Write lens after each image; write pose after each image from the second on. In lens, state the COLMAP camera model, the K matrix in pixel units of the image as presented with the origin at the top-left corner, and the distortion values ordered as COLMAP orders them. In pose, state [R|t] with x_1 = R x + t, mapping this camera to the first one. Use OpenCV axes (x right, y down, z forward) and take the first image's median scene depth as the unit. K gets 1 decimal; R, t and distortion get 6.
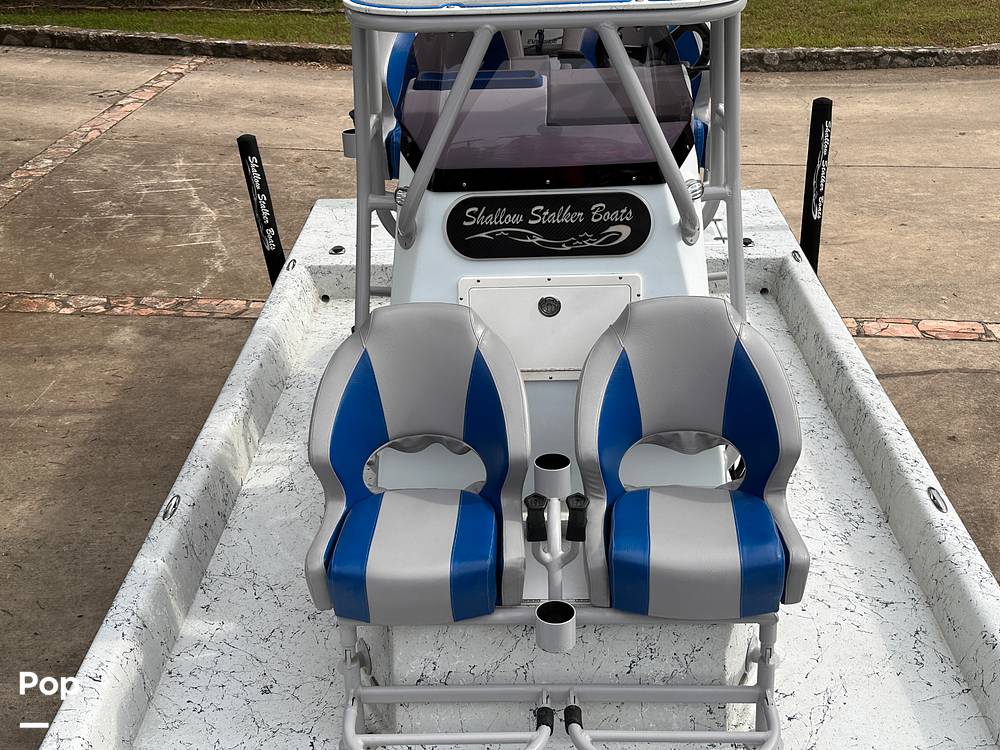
lens RADIAL K [[1261.2, 0, 500.0], [0, 1261.2, 375.0], [0, 0, 1]] dist [0.124624, -0.369372]
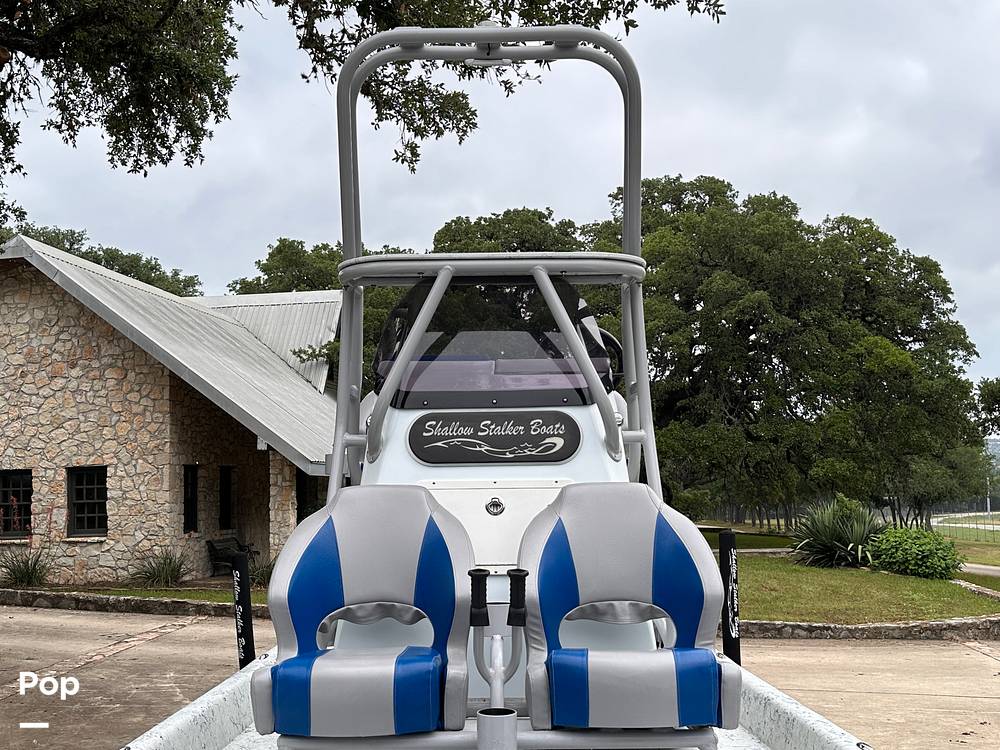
lens RADIAL K [[1102.0, 0, 500.0], [0, 1102.0, 375.0], [0, 0, 1]] dist [0.002687, -0.024468]
pose [[0.999344, 0.025597, 0.025629, 0.015272], [-0.006616, 0.824633, -0.565629, 0.418432], [-0.035613, 0.565088, 0.824261, 0.113729]]
